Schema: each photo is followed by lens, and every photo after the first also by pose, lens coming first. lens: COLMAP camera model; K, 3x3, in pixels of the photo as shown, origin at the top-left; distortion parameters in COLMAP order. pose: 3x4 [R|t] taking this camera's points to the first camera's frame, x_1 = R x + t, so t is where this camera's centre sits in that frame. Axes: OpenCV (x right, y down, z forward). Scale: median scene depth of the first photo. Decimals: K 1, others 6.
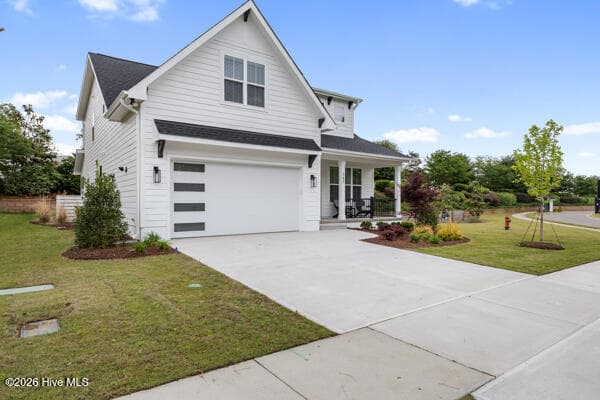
lens RADIAL K [[357.9, 0, 302.0], [0, 357.9, 202.2], [0, 0, 1]] dist [-0.006148, -0.001458]
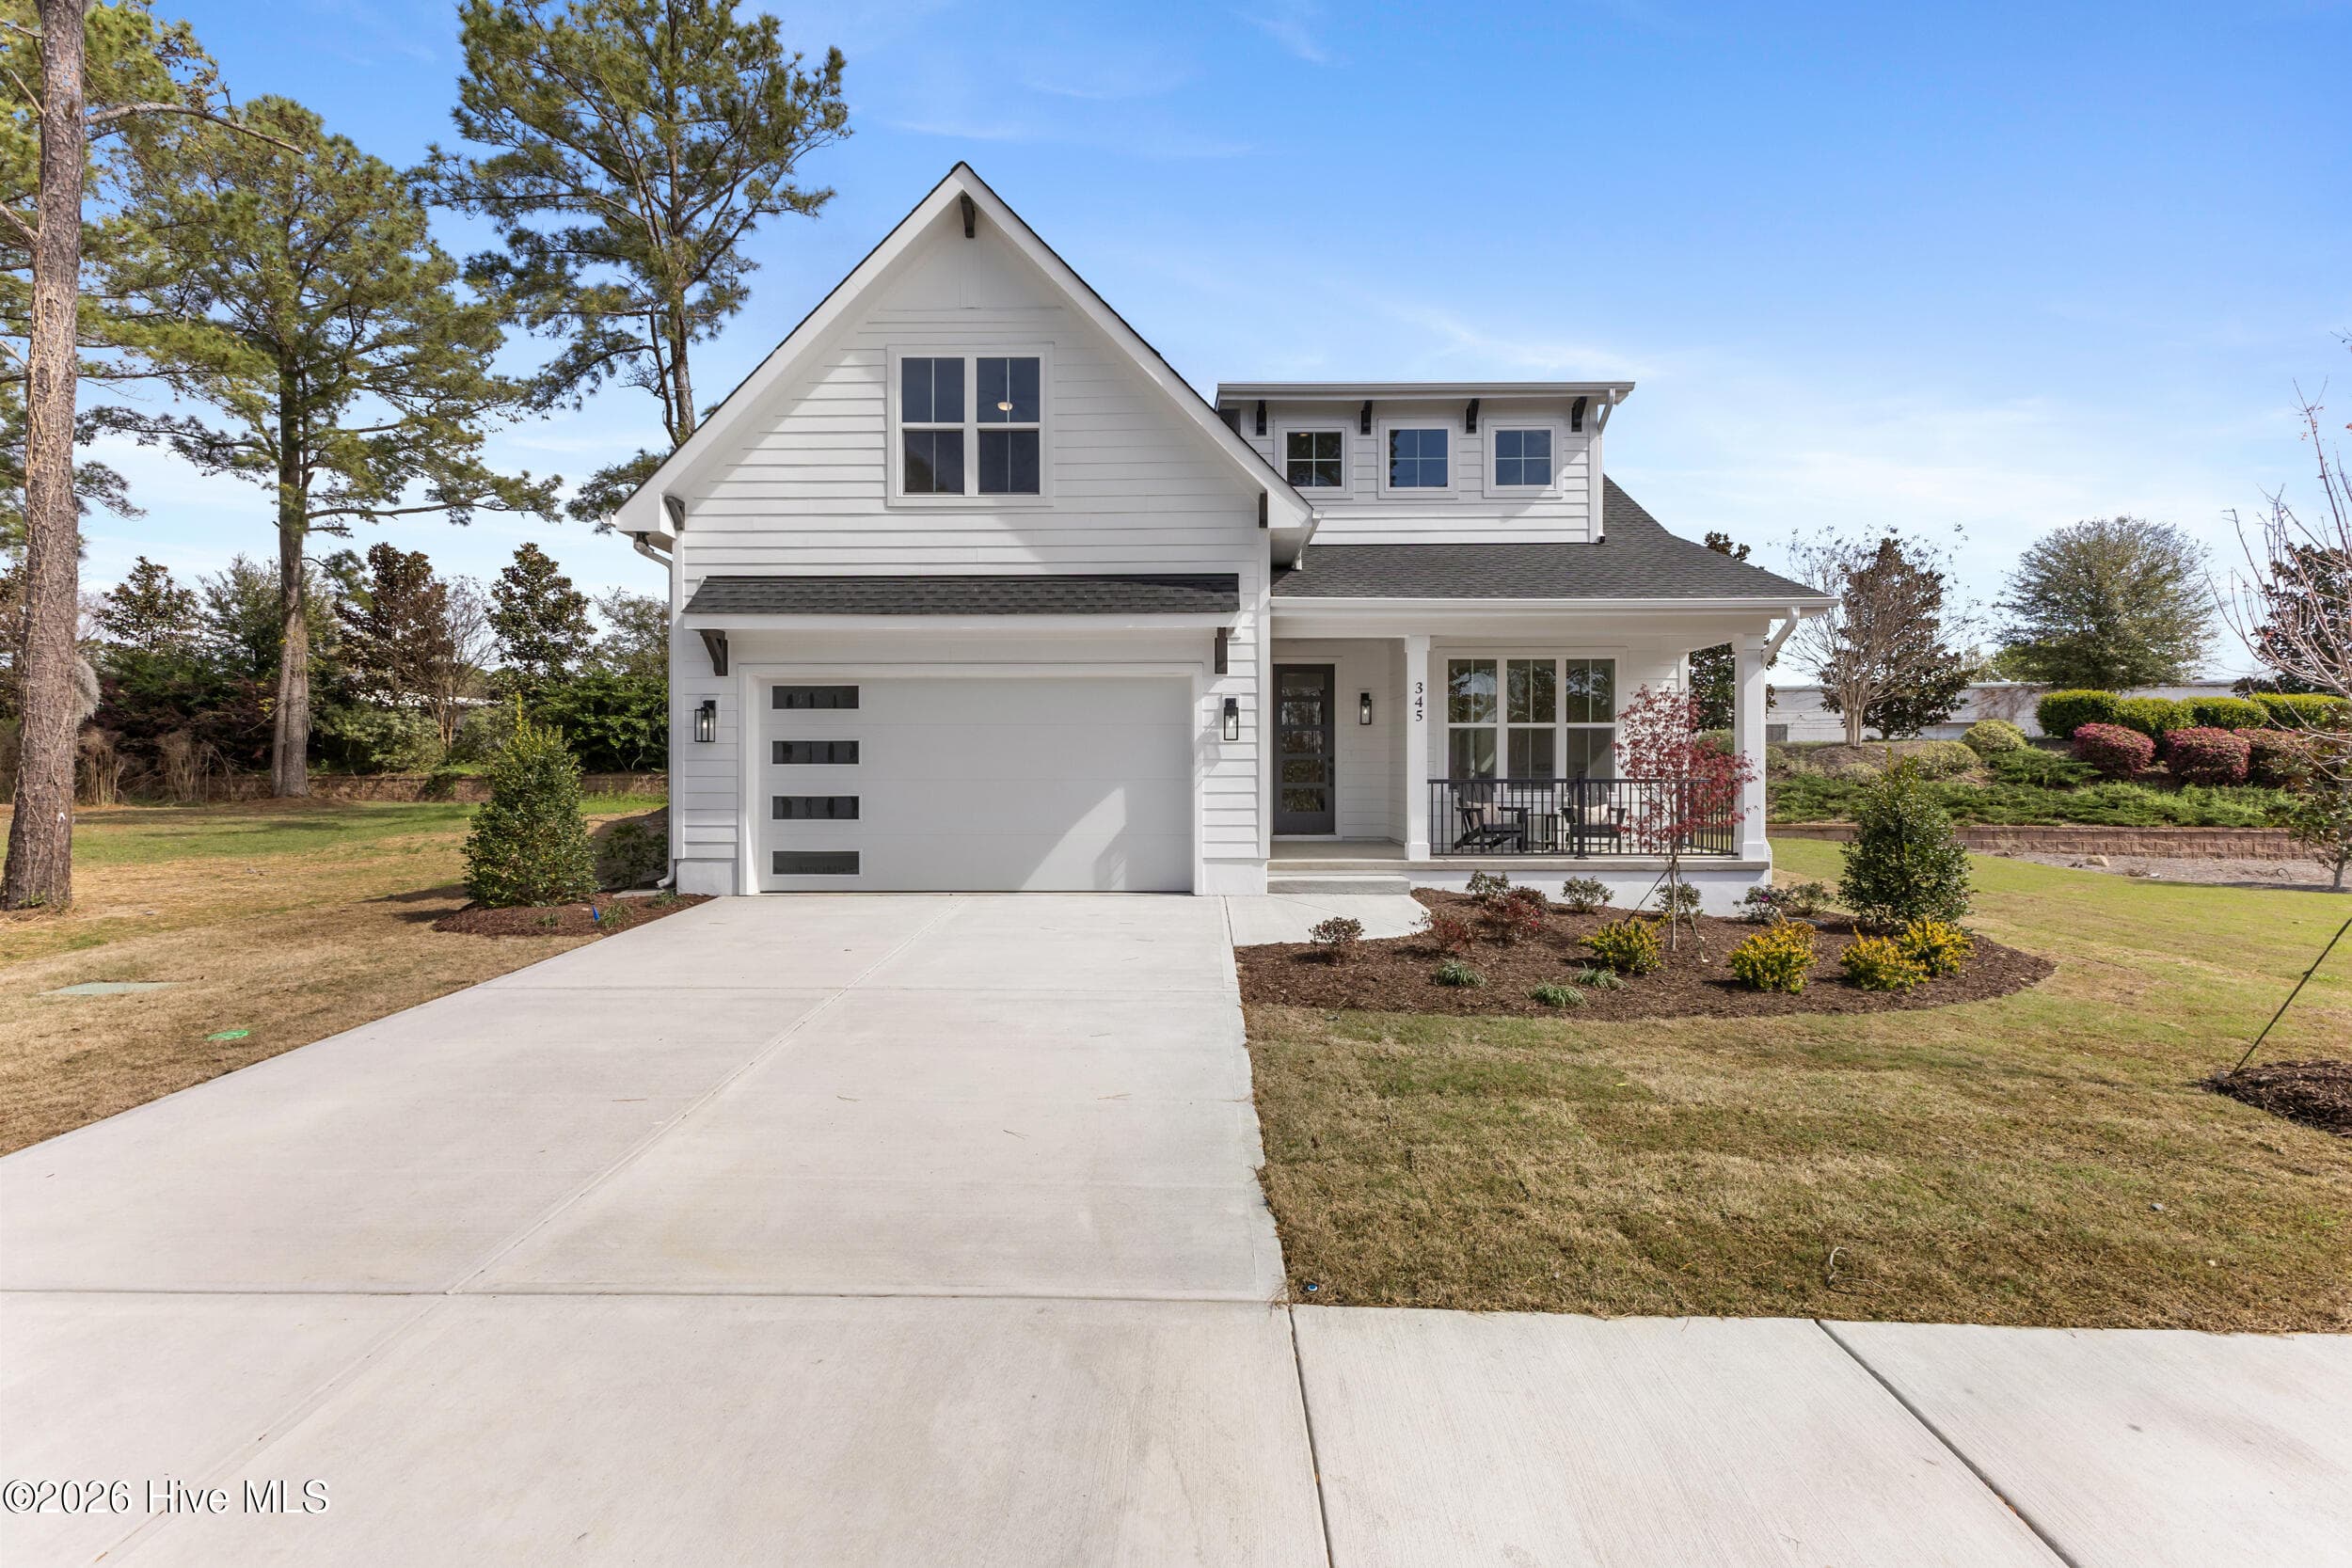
lens RADIAL K [[1020.3, 0, 1185.6], [0, 1020.3, 777.9], [0, 0, 1]] dist [0.004509, 0.001158]
pose [[0.796656, -0.000732, -0.604433, 0.539233], [0.000670, 1.000000, -0.000327, -0.013702], [0.604433, -0.000144, 0.796656, 0.363471]]
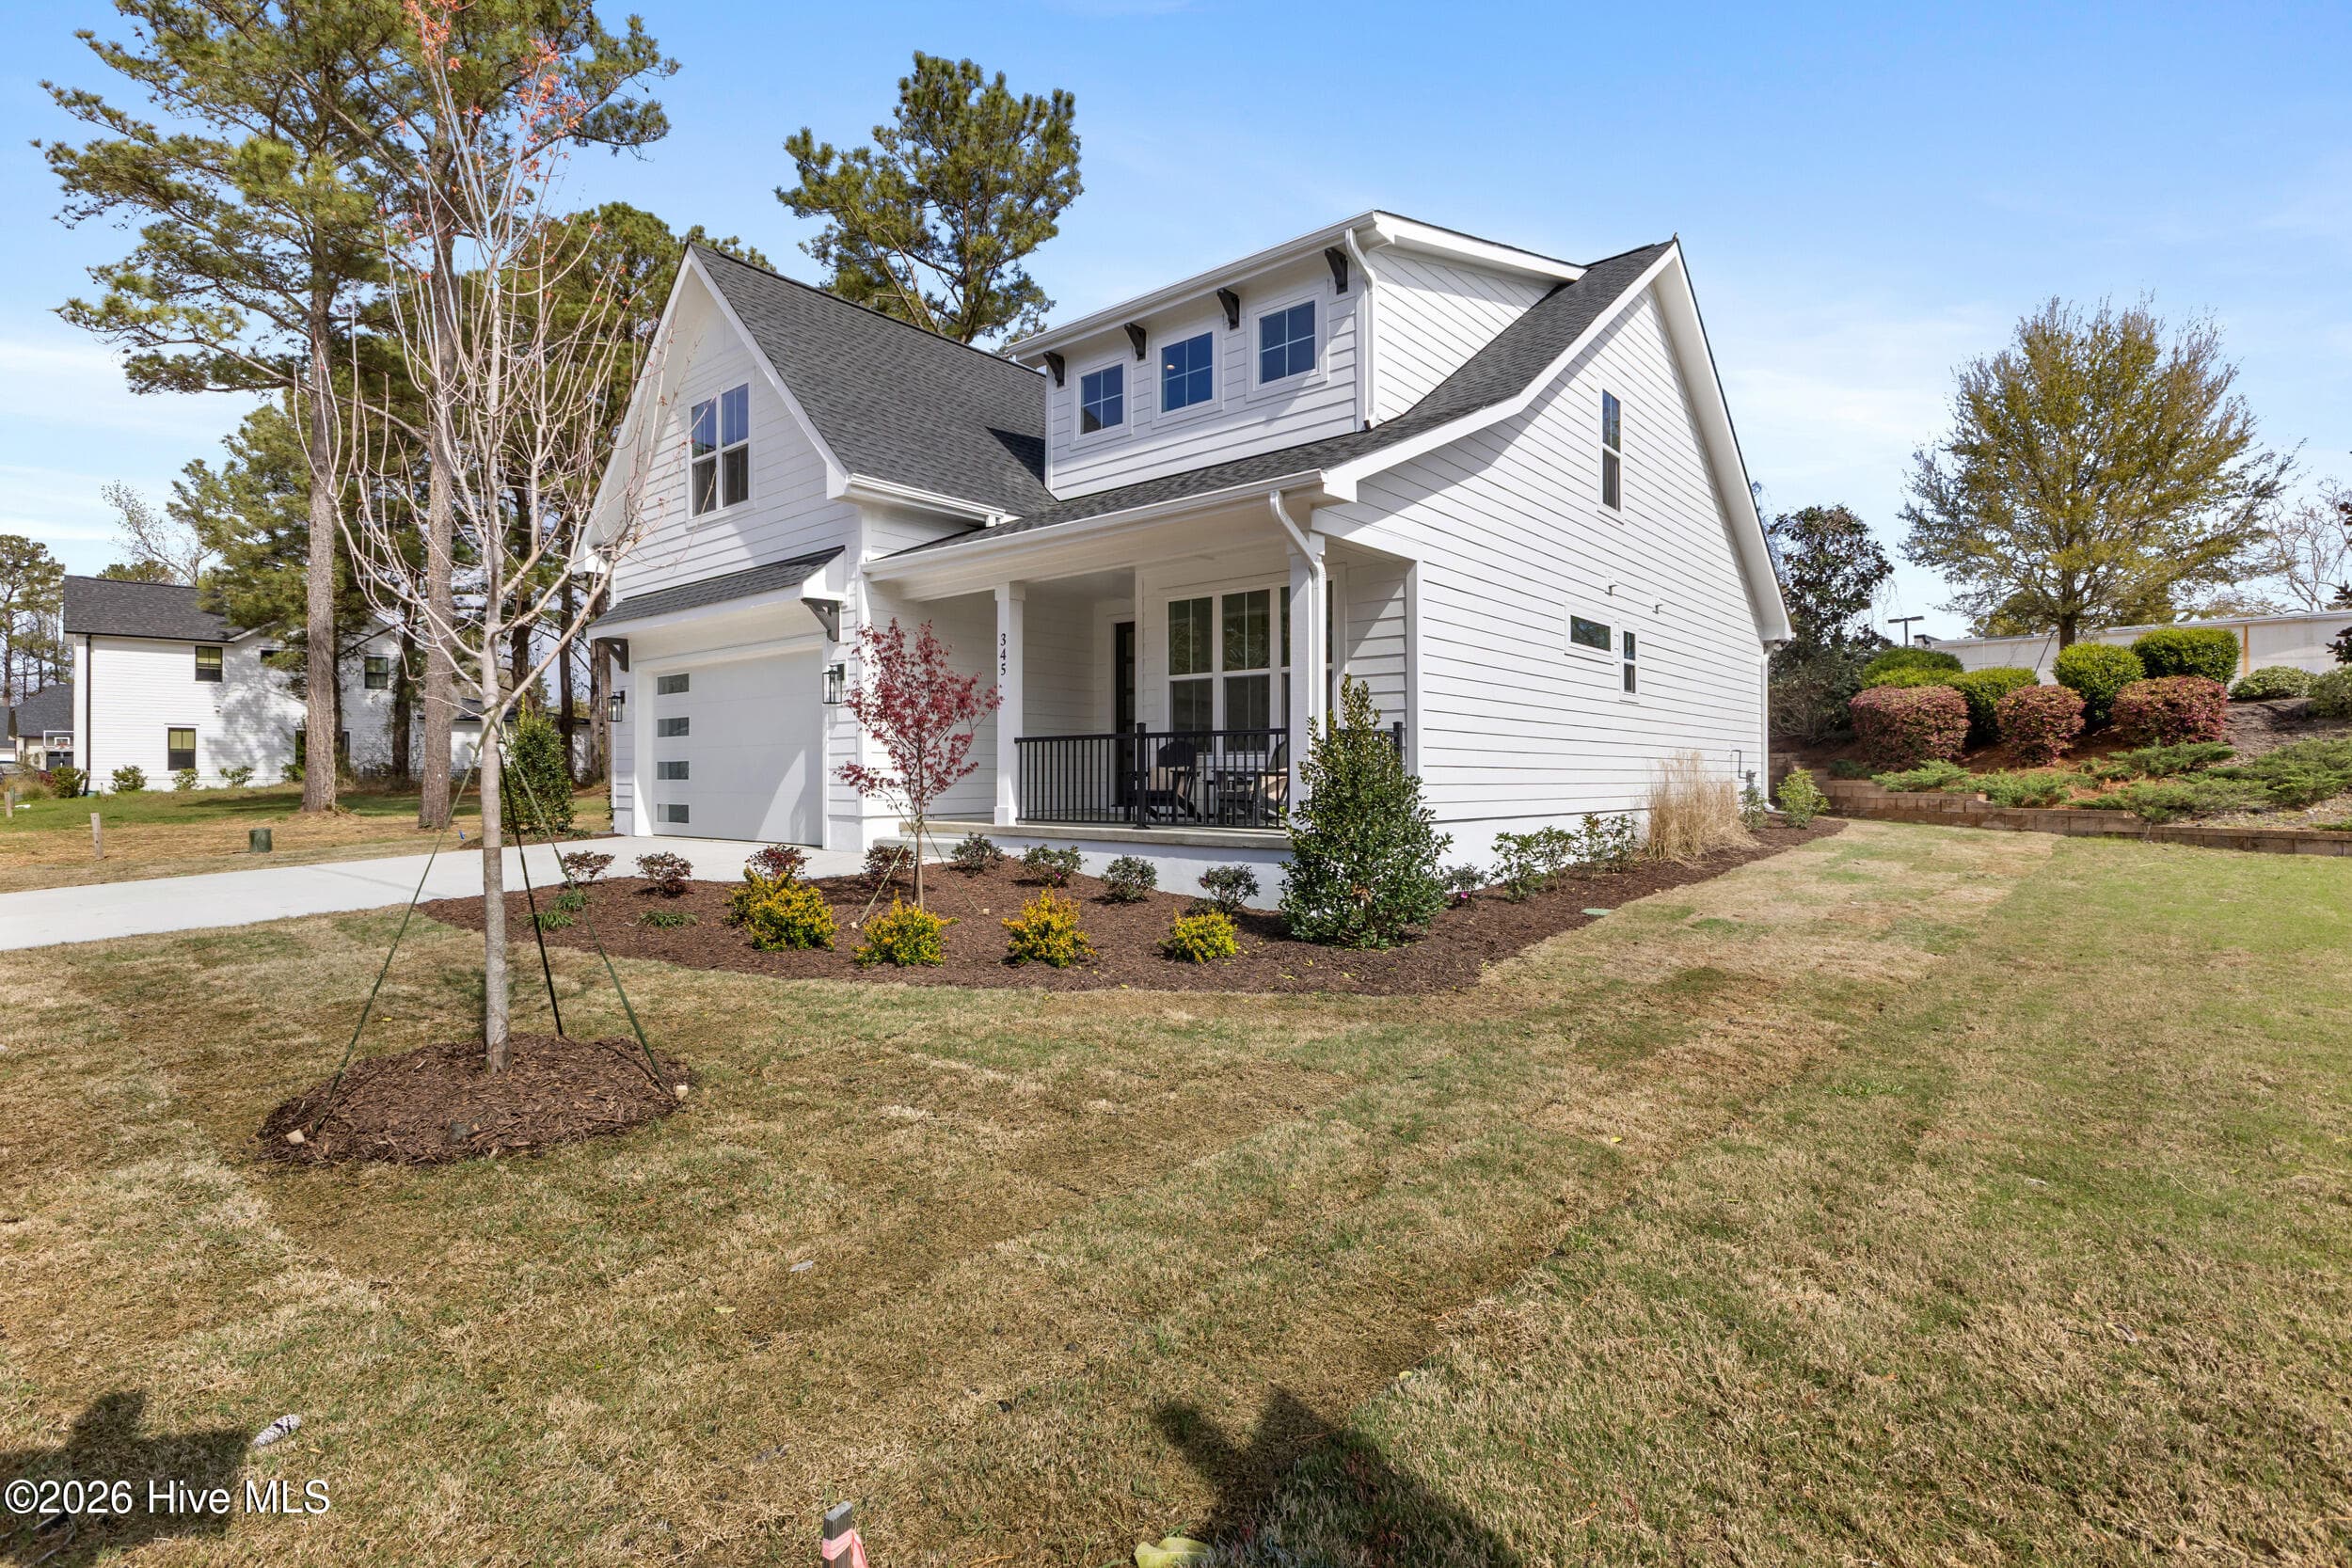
lens RADIAL K [[1115.0, 0, 1161.4], [0, 1115.0, 780.7], [0, 0, 1]] dist [-0.004848, -0.001132]
pose [[0.221582, 0.004734, -0.975130, 1.105367], [0.000703, 0.999987, 0.005014, 0.018933], [0.975141, -0.001797, 0.221576, 1.159362]]
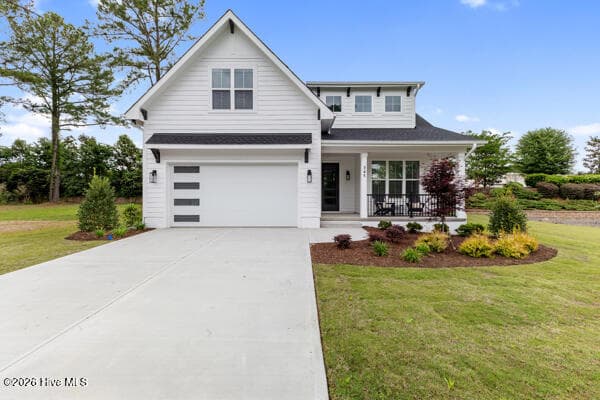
lens RADIAL K [[260.3, 0, 302.1], [0, 260.3, 199.6], [0, 0, 1]] dist [0.004509, 0.001158]
pose [[0.803356, 0.000873, -0.595499, 0.473100], [-0.000928, 1.000000, 0.000215, 0.004056], [0.595498, 0.000380, 0.803356, 0.466266]]
